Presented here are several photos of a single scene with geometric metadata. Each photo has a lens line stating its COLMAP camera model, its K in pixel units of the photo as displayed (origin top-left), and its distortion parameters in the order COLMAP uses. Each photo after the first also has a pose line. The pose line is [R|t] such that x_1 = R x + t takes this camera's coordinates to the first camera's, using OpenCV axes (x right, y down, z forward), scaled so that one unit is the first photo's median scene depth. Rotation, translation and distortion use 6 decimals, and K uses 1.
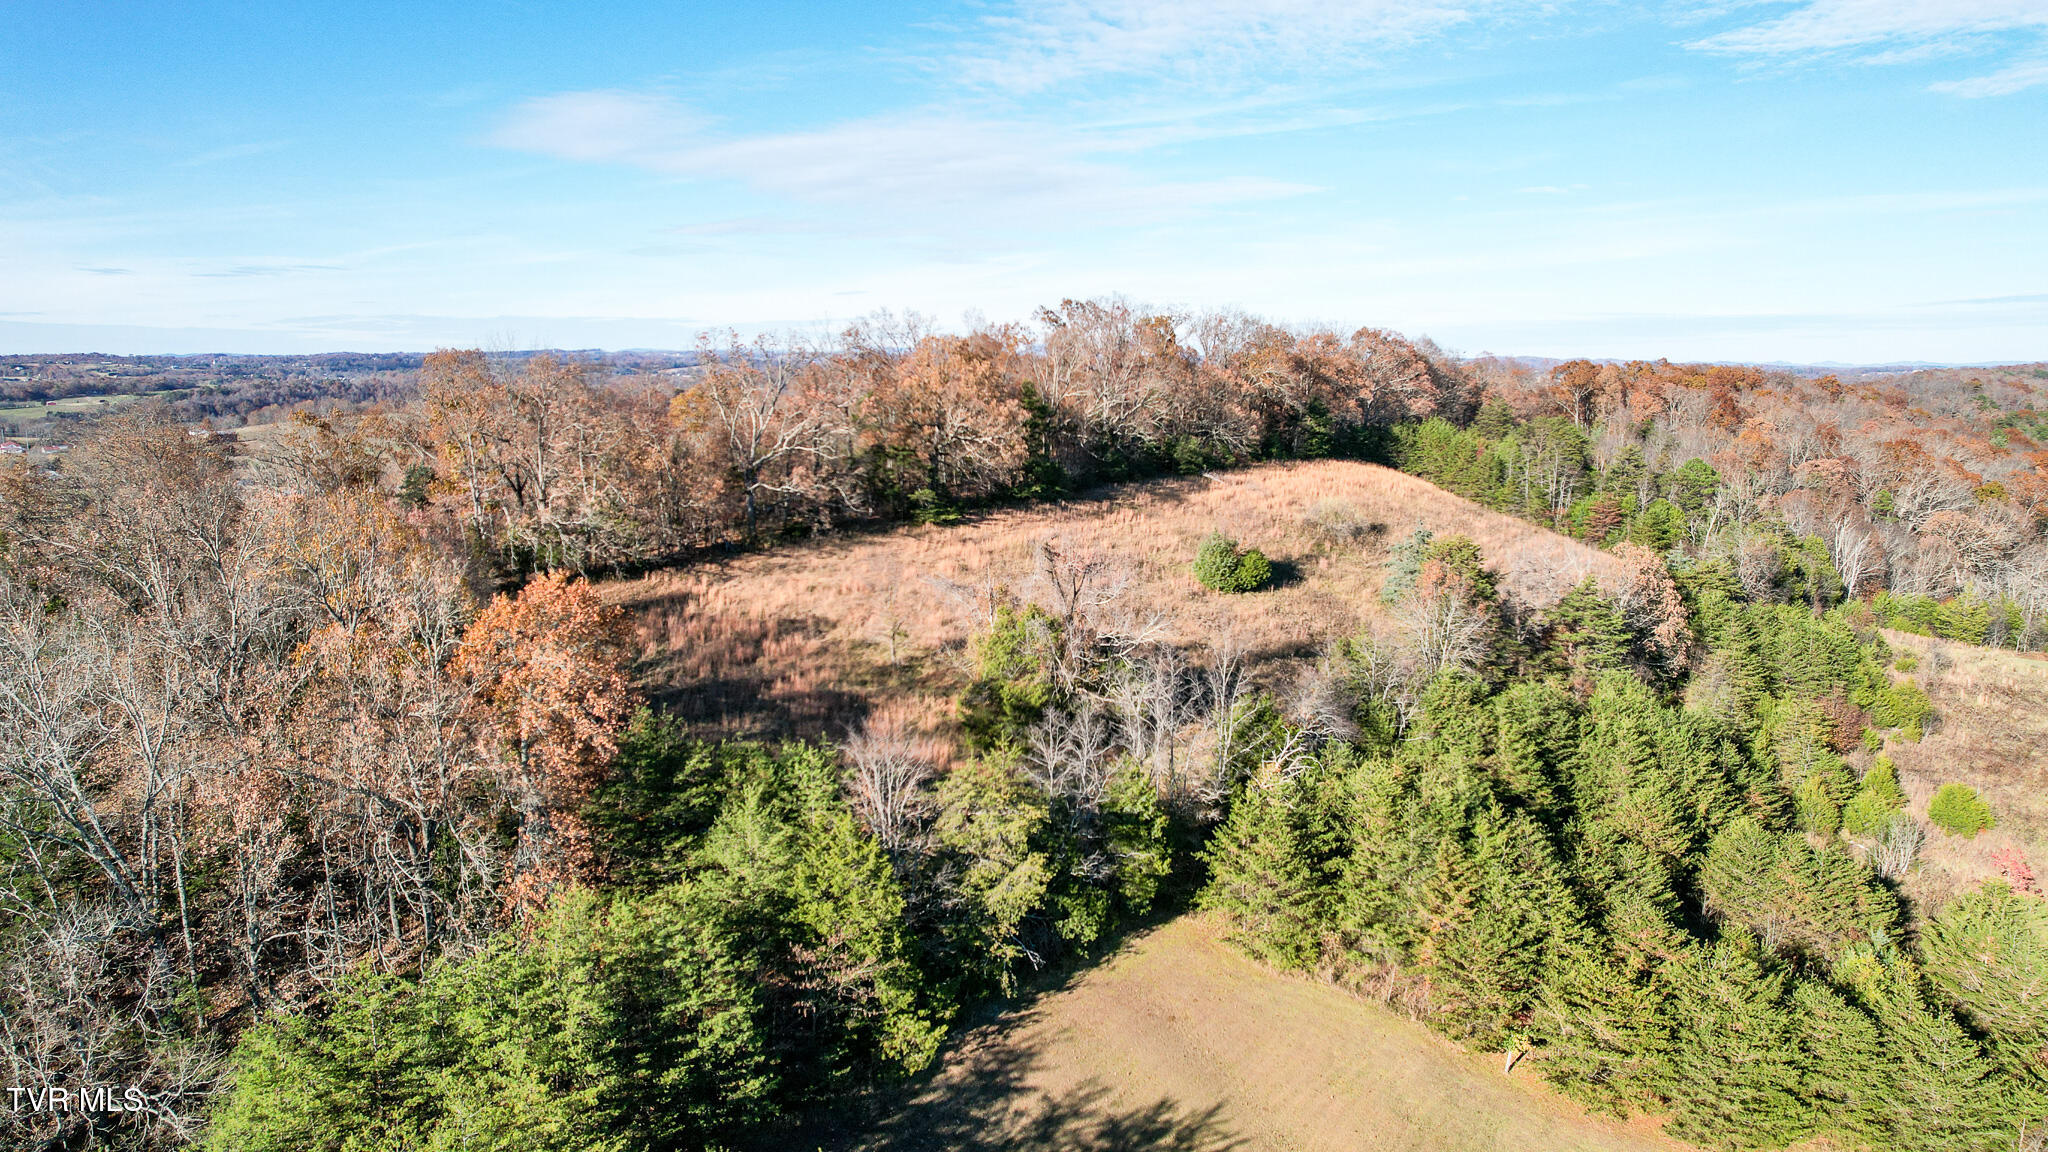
lens RADIAL K [[1308.4, 0, 1030.8], [0, 1308.4, 580.8], [0, 0, 1]] dist [-0.077213, 0.070204]
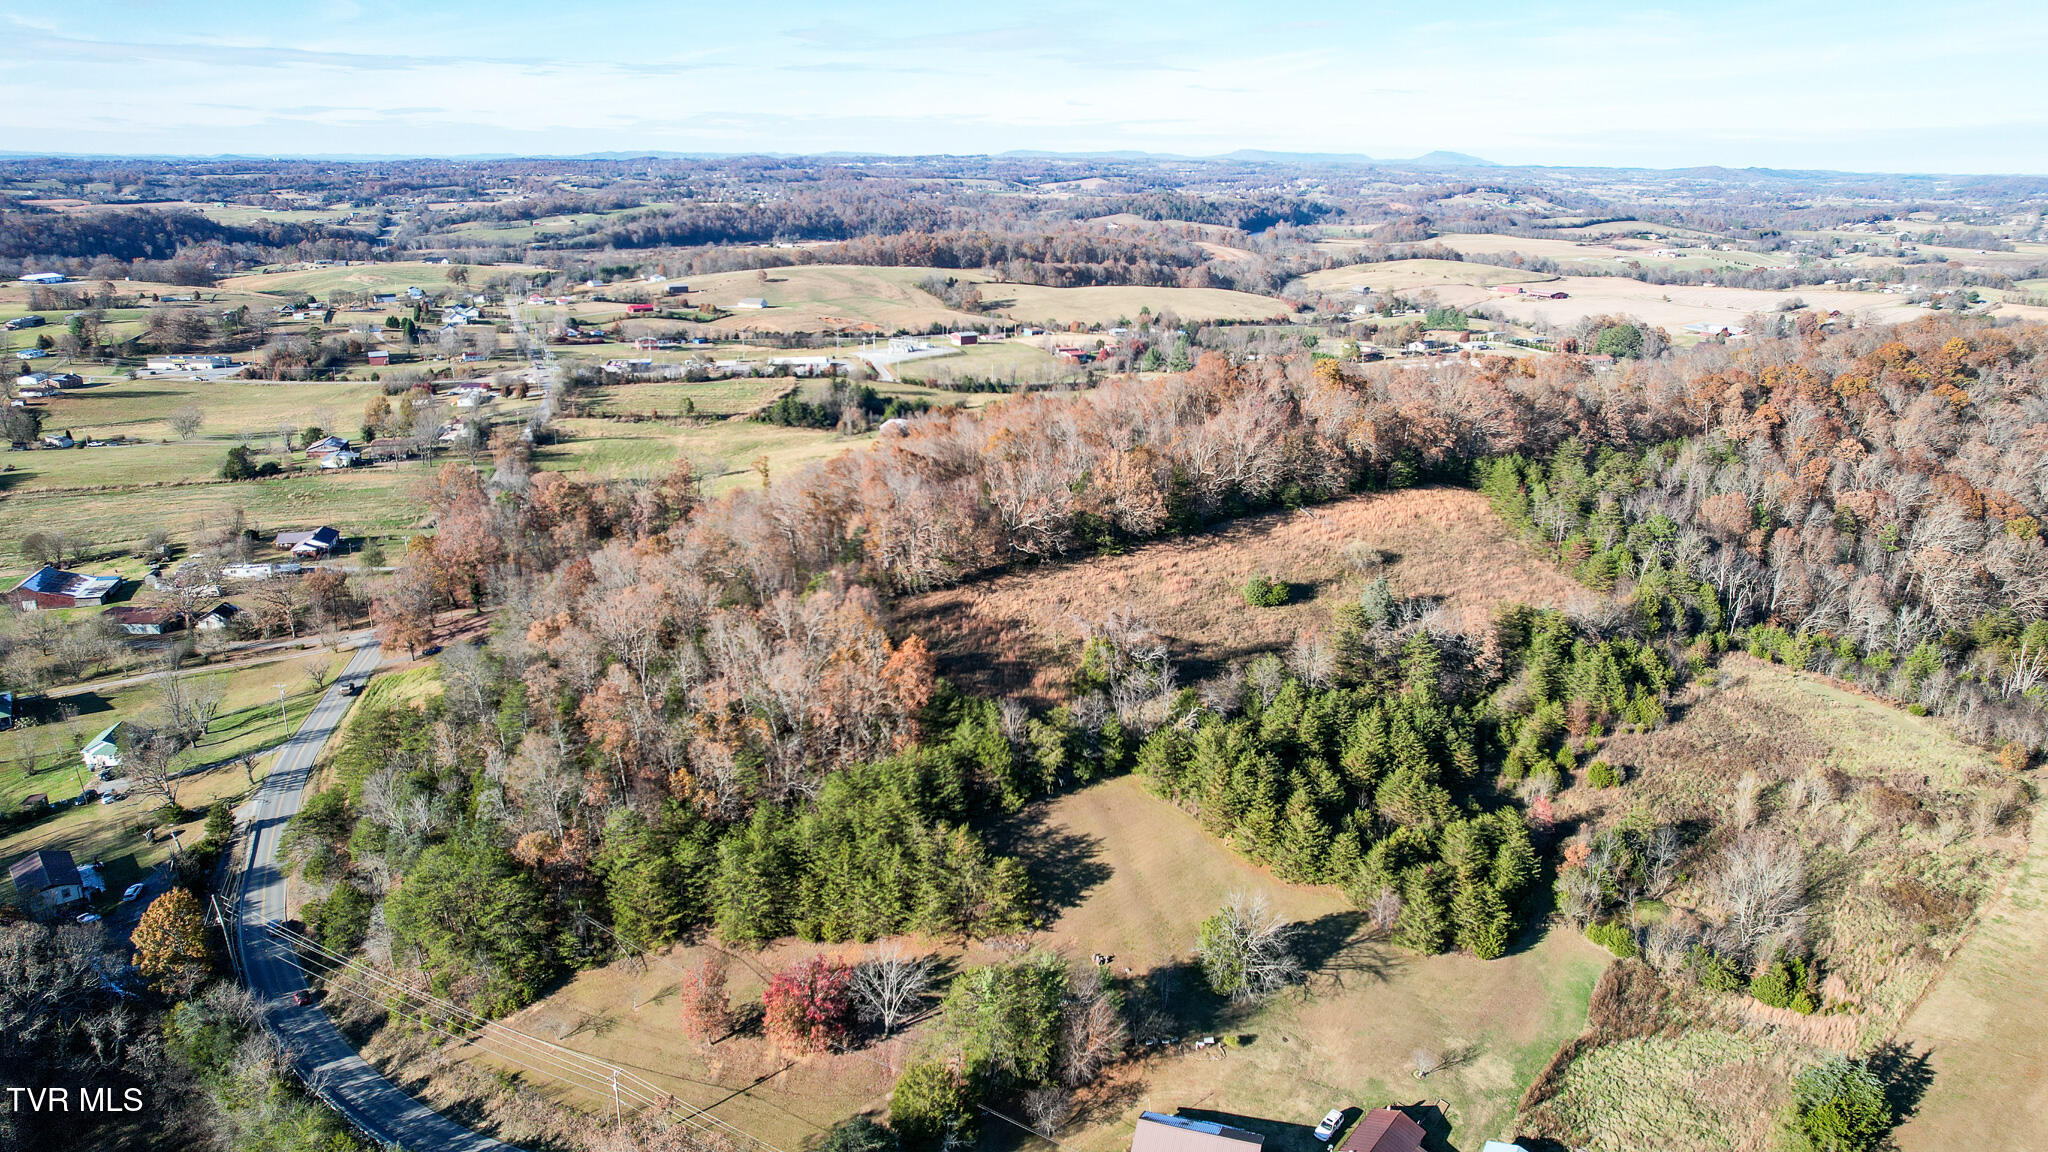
lens RADIAL K [[1303.8, 0, 1024.0], [0, 1303.8, 576.0], [0, 0, 1]] dist [-0.044692, 0.043851]
pose [[0.958535, 0.095817, -0.268383, 0.455893], [-0.057217, 0.987311, 0.148134, -0.409078], [0.279171, -0.126636, 0.951855, -1.202437]]
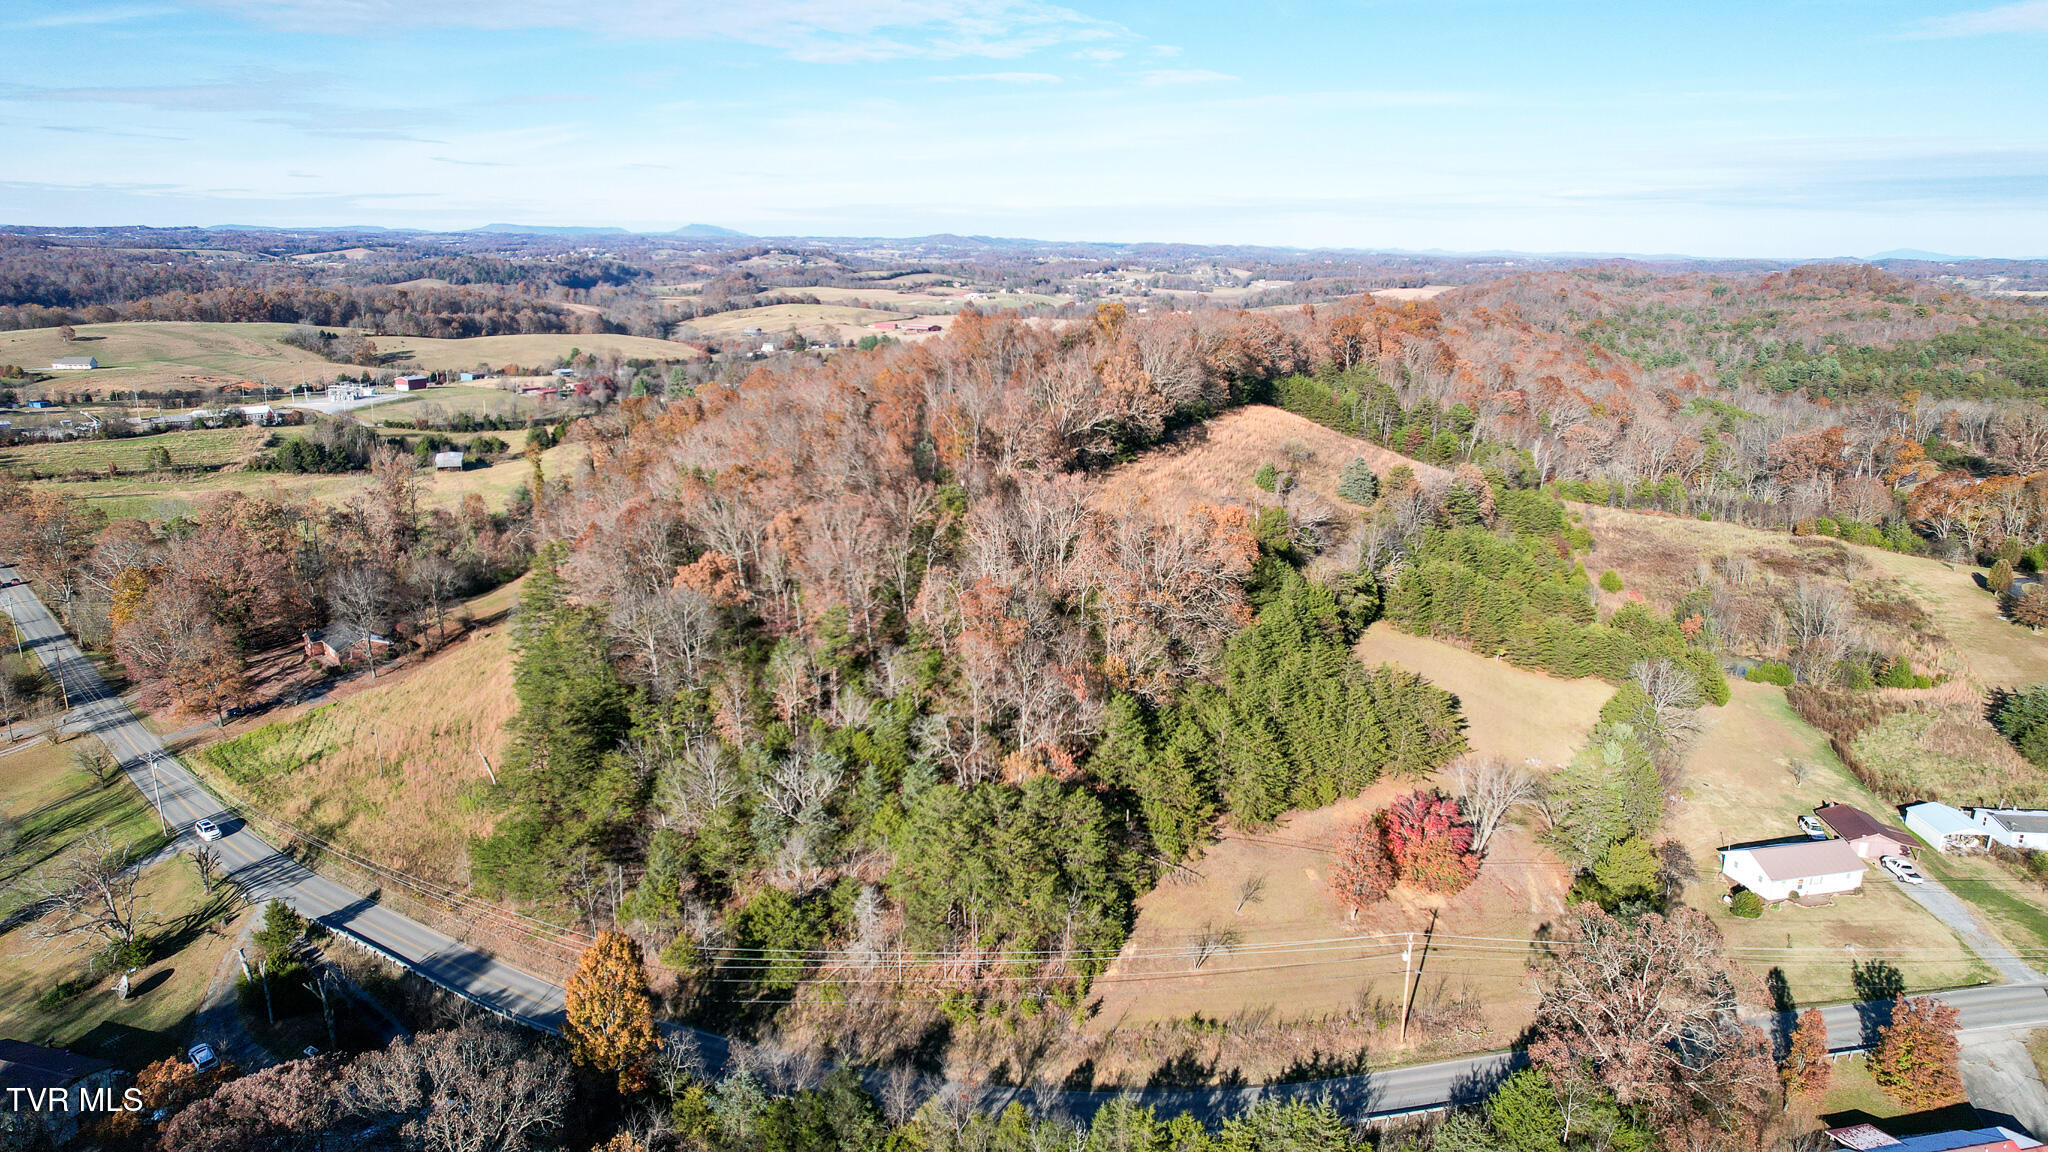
lens RADIAL K [[1308.4, 0, 1030.8], [0, 1308.4, 580.8], [0, 0, 1]] dist [-0.077213, 0.070204]
pose [[0.966894, -0.052840, 0.249648, -0.950858], [0.030807, 0.995341, 0.091358, -0.069705], [-0.253312, -0.080643, 0.964017, -1.068475]]
